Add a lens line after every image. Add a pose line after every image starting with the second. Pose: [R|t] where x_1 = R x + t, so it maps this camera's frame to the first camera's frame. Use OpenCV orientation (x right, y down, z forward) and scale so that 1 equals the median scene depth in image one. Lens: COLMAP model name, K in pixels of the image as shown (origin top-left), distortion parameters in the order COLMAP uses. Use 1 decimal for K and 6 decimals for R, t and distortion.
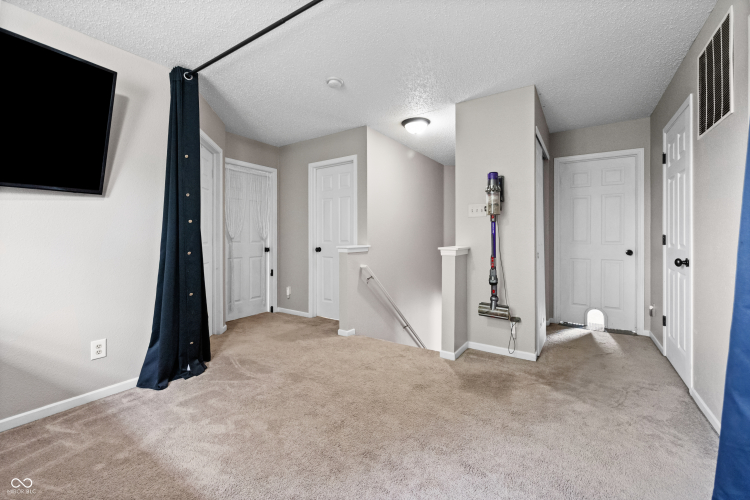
lens RADIAL K [[311.8, 0, 374.3], [0, 311.8, 236.4], [0, 0, 1]] dist [-0.001759, -0.000178]
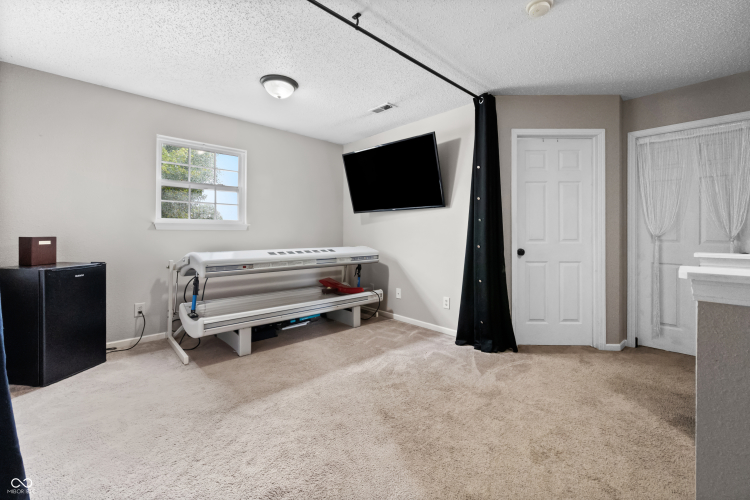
lens RADIAL K [[311.8, 0, 378.8], [0, 311.8, 231.1], [0, 0, 1]] dist [-0.001759, -0.000178]
pose [[-0.219023, -0.001649, -0.975718, 0.736258], [-0.000032, 0.999999, -0.001683, -0.007395], [0.975720, -0.000337, -0.219023, 0.966486]]
